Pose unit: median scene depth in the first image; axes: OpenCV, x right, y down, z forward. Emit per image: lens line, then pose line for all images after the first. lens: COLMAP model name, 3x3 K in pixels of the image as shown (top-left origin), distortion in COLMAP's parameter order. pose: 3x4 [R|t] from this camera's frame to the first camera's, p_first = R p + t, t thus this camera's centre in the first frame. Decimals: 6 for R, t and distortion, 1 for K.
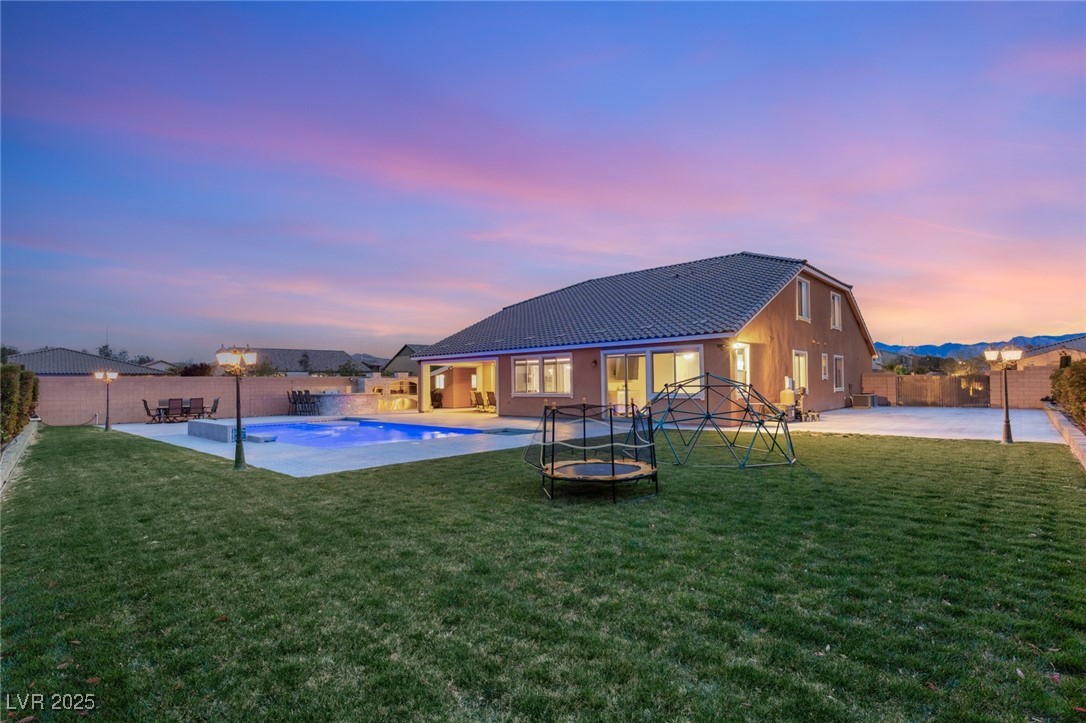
lens RADIAL K [[521.7, 0, 544.5], [0, 521.7, 383.2], [0, 0, 1]] dist [0.000213, -0.000064]
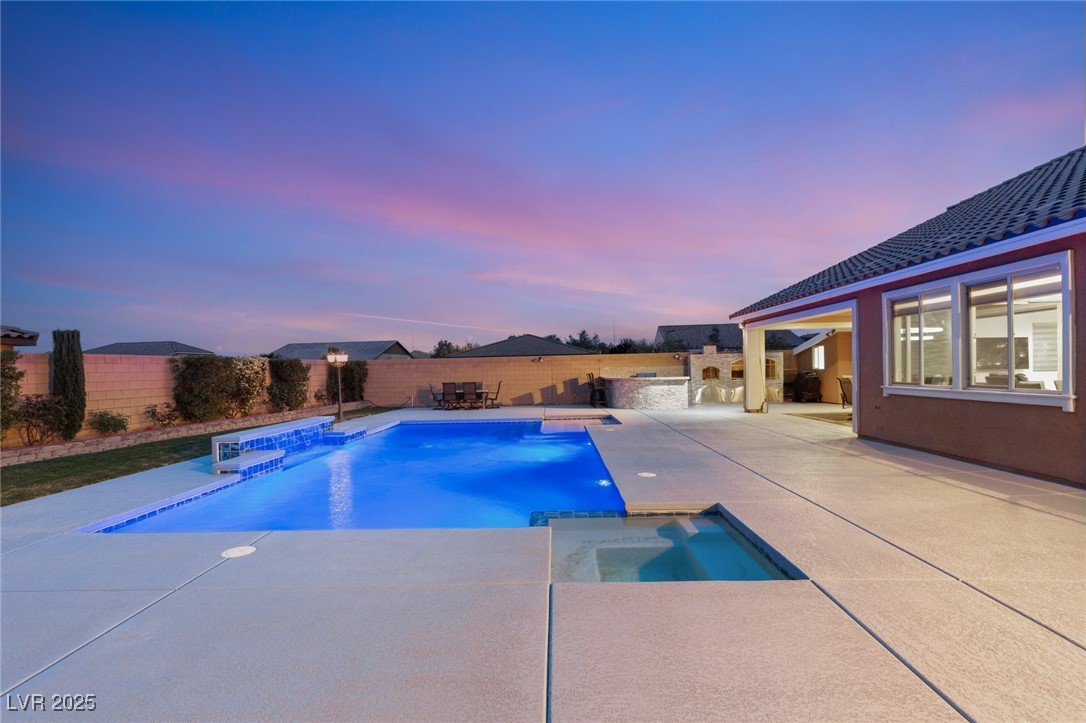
lens RADIAL K [[533.2, 0, 543.5], [0, 533.2, 374.9], [0, 0, 1]] dist [-0.003202, 0.000001]
pose [[0.656308, 0.008106, -0.754450, 0.062290], [0.012520, 0.999688, 0.021632, -0.000787], [0.754389, -0.023643, 0.656001, 0.438374]]
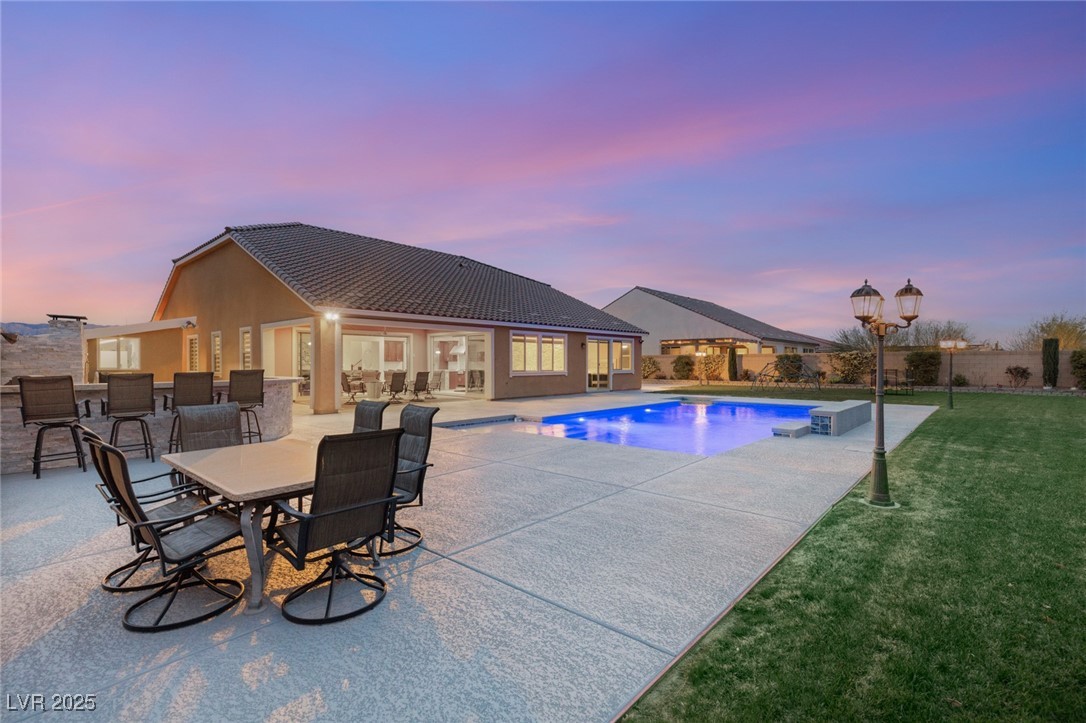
lens RADIAL K [[488.6, 0, 543.0], [0, 488.6, 361.5], [0, 0, 1]] dist [-0.001794, -0.000132]
pose [[-0.010177, 0.015521, 0.999828, -0.730633], [0.000315, 0.999880, -0.015519, 0.011574], [-0.999948, 0.000157, -0.010181, 0.788966]]
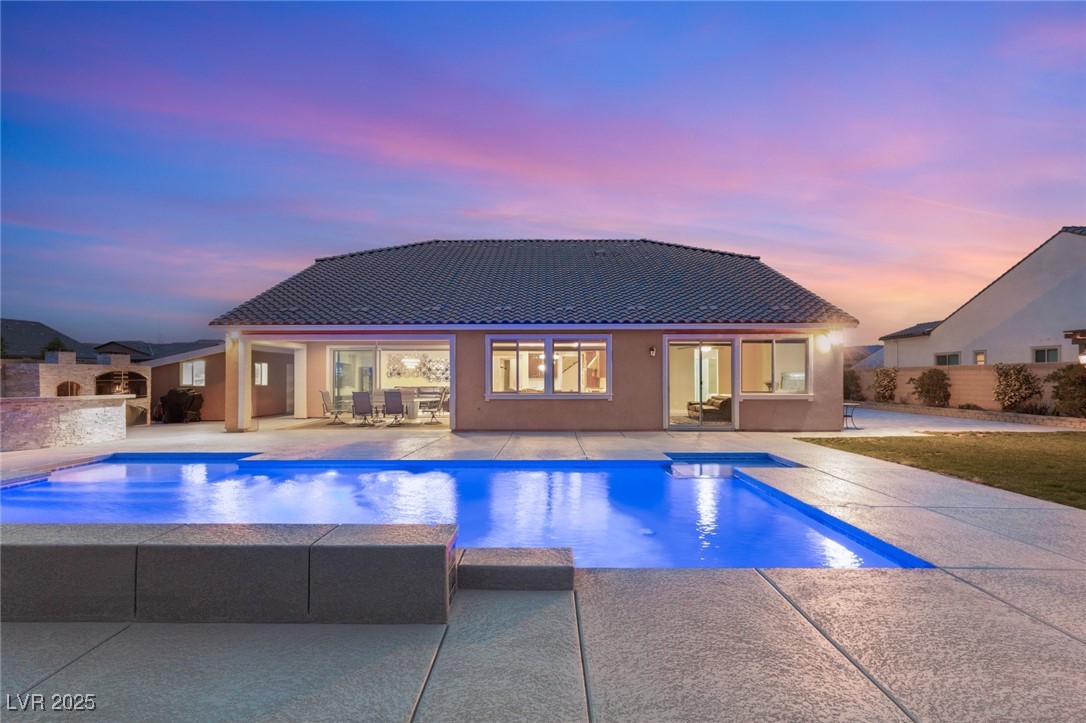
lens RADIAL K [[533.2, 0, 543.5], [0, 533.2, 374.9], [0, 0, 1]] dist [-0.003202, 0.000001]
pose [[0.743614, 0.015862, 0.668421, -0.363806], [-0.007629, 0.999855, -0.015240, 0.004749], [-0.668566, 0.006233, 0.743627, 0.396163]]
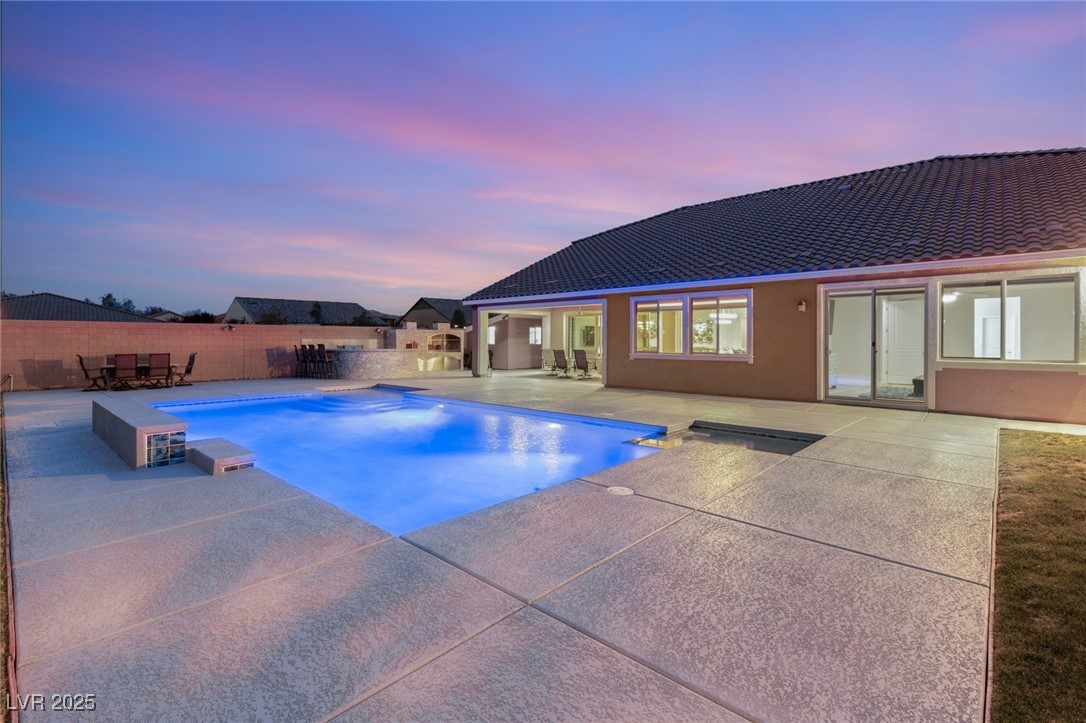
lens RADIAL K [[497.4, 0, 537.9], [0, 497.4, 341.8], [0, 0, 1]] dist [0.005014, 0.000378]
pose [[0.999856, 0.013950, -0.009711, -0.144460], [-0.013923, 0.999899, 0.002859, 0.004133], [0.009750, -0.002723, 0.999949, 0.304086]]
